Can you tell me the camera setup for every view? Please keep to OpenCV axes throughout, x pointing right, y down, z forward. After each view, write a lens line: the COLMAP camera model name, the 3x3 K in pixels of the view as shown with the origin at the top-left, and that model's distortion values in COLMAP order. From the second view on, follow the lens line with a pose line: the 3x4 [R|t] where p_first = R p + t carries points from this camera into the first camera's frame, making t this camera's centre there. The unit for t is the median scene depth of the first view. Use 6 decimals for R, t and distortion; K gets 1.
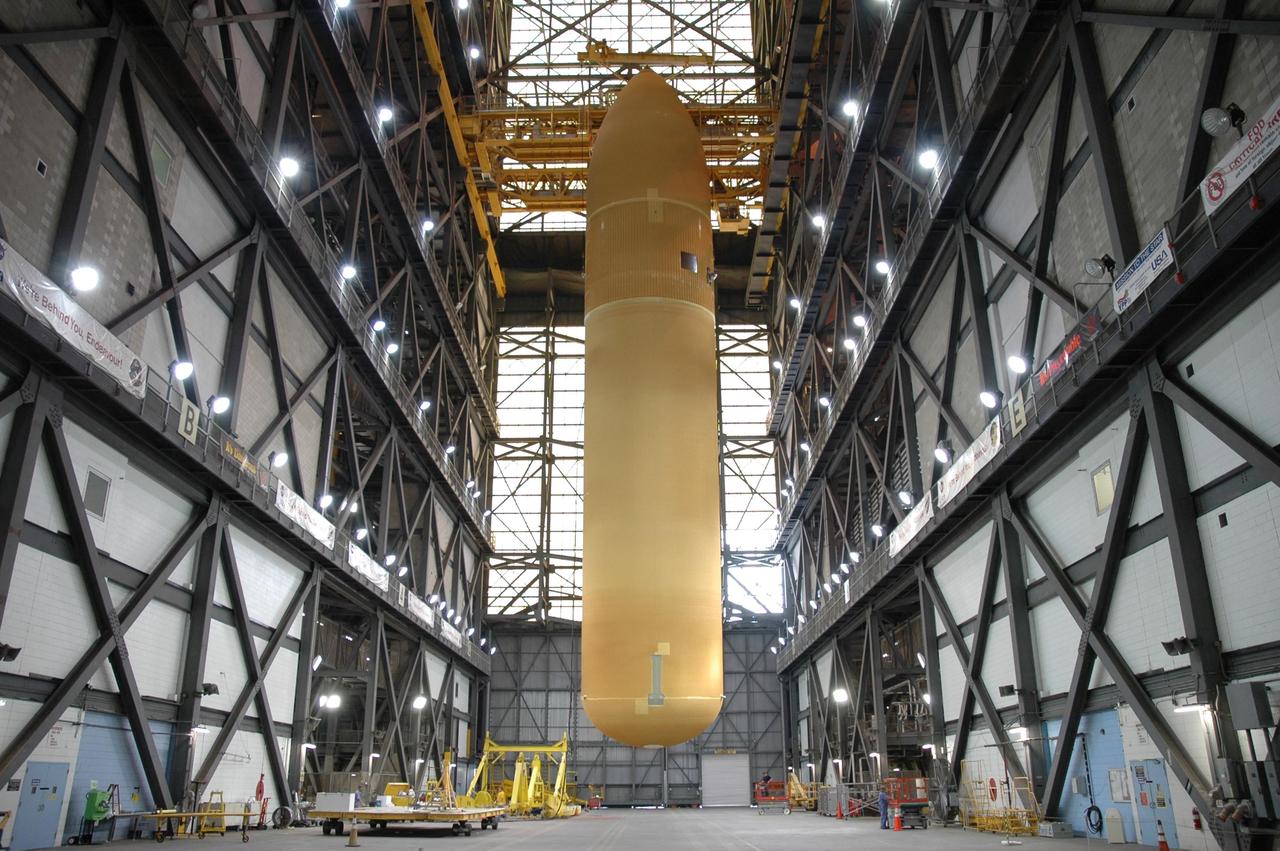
lens RADIAL K [[1078.8, 0, 628.4], [0, 1078.8, 433.5], [0, 0, 1]] dist [-0.153660, 0.120258]
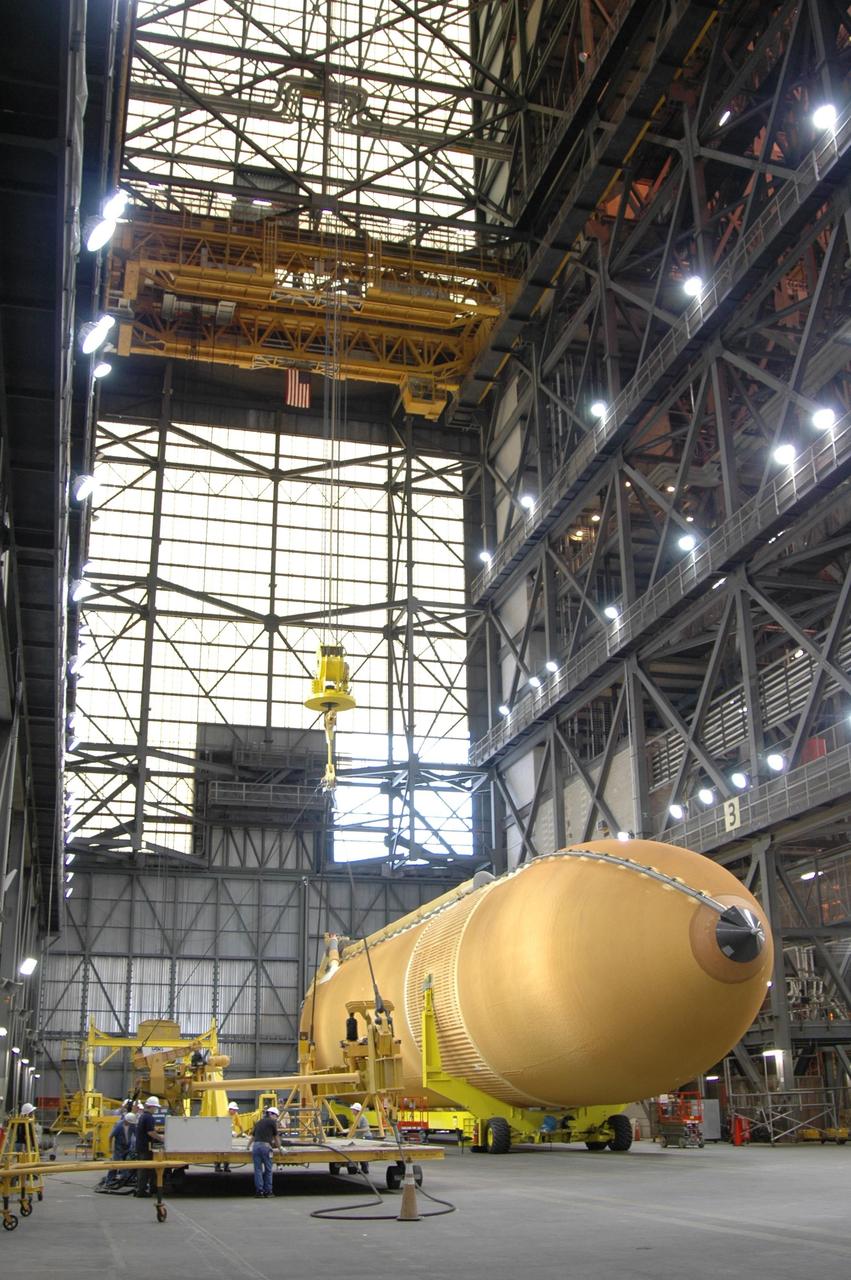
lens RADIAL K [[1375.4, 0, 418.8], [0, 1375.4, 637.7], [0, 0, 1]] dist [-0.018597, 0.000000]
pose [[0.962576, 0.088085, 0.256299, -0.138814], [-0.085636, 0.996111, -0.020725, 0.044405], [-0.257128, -0.001999, 0.966375, 0.125780]]
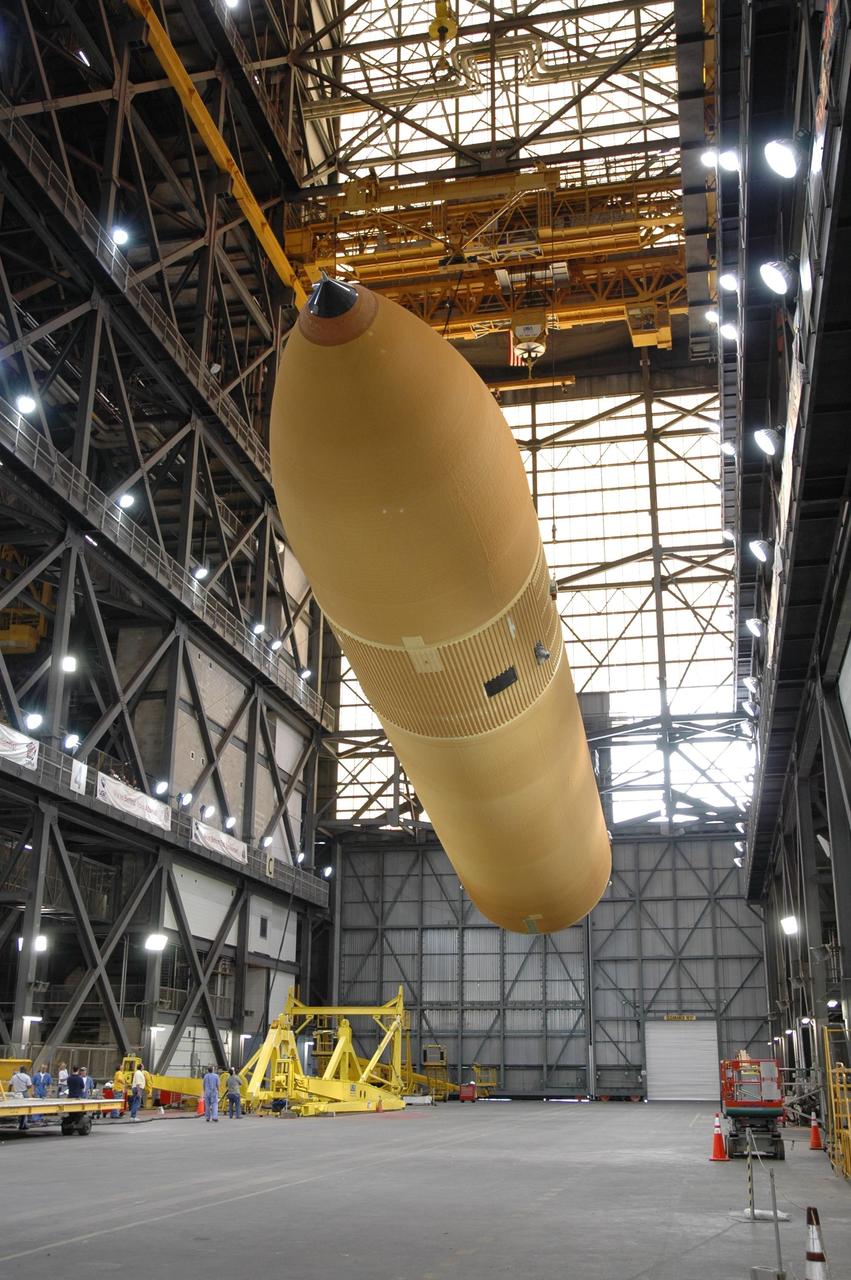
lens RADIAL K [[1375.4, 0, 428.0], [0, 1375.4, 646.2], [0, 0, 1]] dist [-0.018597, 0.000000]
pose [[0.981601, -0.049434, -0.184434, 0.102896], [0.053316, 0.998447, 0.016148, 0.041125], [0.183350, -0.025684, 0.982712, 0.119737]]
